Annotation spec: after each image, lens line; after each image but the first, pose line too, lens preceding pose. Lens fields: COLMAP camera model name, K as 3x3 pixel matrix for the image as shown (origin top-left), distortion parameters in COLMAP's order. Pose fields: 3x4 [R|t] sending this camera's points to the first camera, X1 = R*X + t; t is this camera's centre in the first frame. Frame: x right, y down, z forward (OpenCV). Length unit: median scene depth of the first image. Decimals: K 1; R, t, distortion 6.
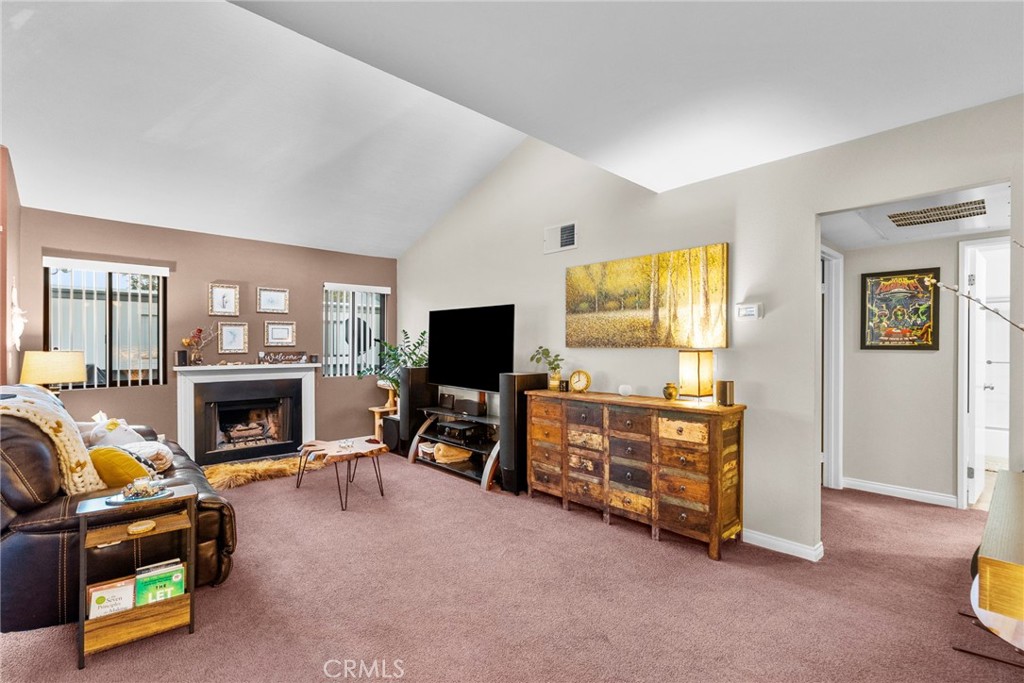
lens RADIAL K [[474.3, 0, 511.2], [0, 474.3, 346.6], [0, 0, 1]] dist [-0.003353, 0.002476]
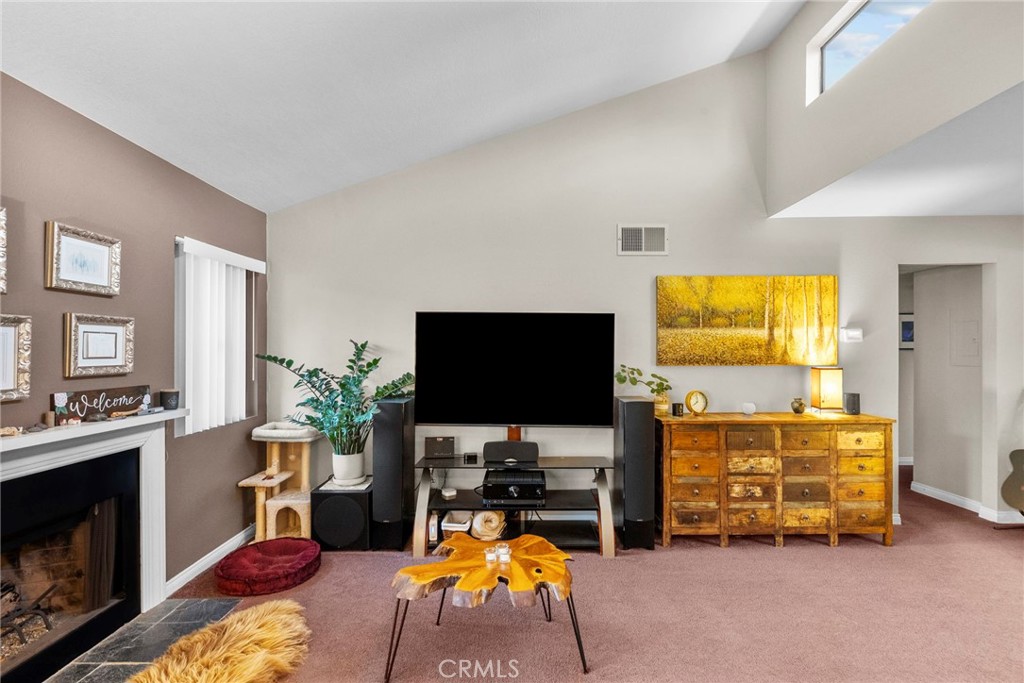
lens RADIAL K [[474.3, 0, 520.3], [0, 474.3, 349.6], [0, 0, 1]] dist [-0.003353, 0.002476]
pose [[0.671098, -0.001827, 0.741366, -0.633237], [0.003921, 0.999992, -0.001084, -0.024864], [-0.741358, 0.003634, 0.671100, 0.529838]]
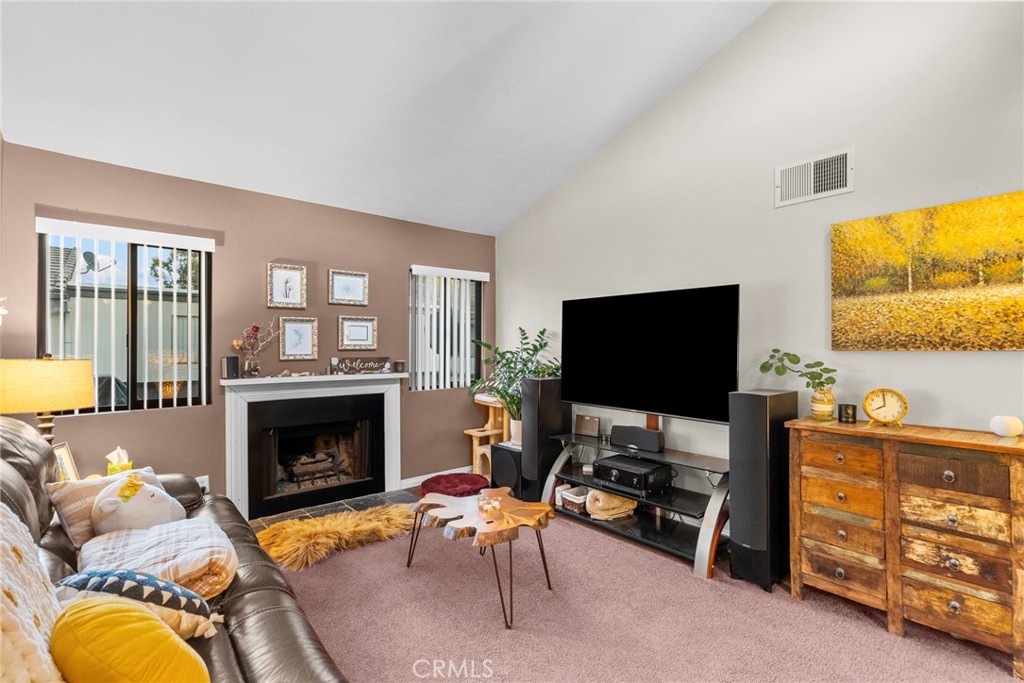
lens RADIAL K [[474.3, 0, 510.5], [0, 474.3, 344.9], [0, 0, 1]] dist [-0.003353, 0.002476]
pose [[0.999029, -0.003961, -0.043883, -0.251360], [0.003561, 0.999951, -0.009193, -0.001104], [0.043917, 0.009028, 0.998994, 0.314881]]
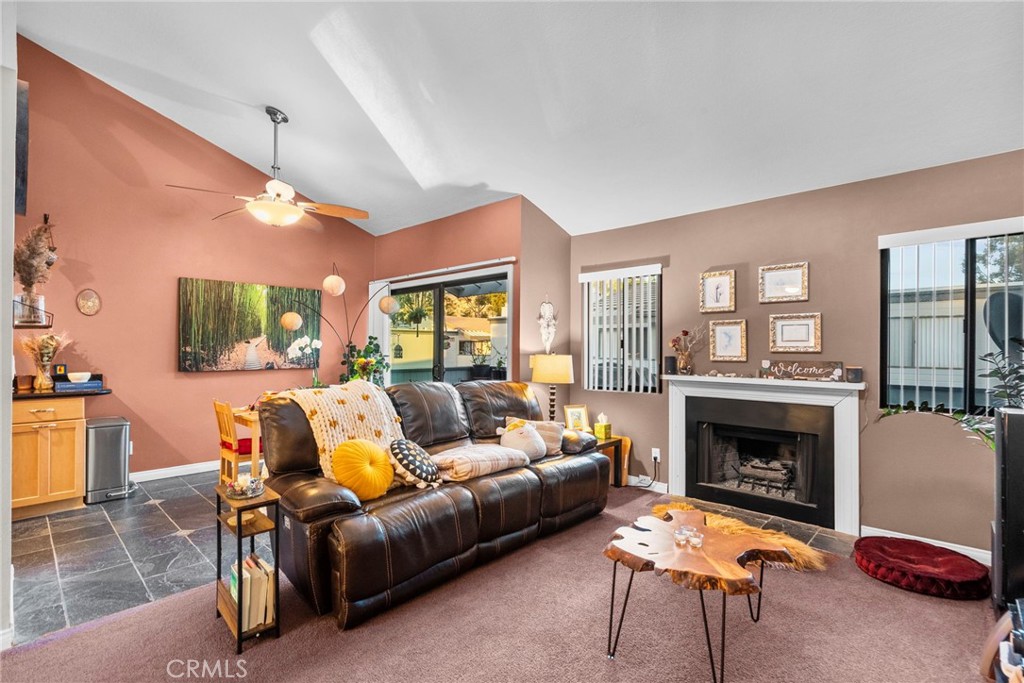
lens RADIAL K [[474.3, 0, 506.8], [0, 474.3, 343.7], [0, 0, 1]] dist [-0.003353, 0.002476]
pose [[0.058063, -0.008312, -0.998278, 0.155051], [-0.004070, 0.999955, -0.008563, -0.006346], [0.998305, 0.004560, 0.058027, 0.660593]]
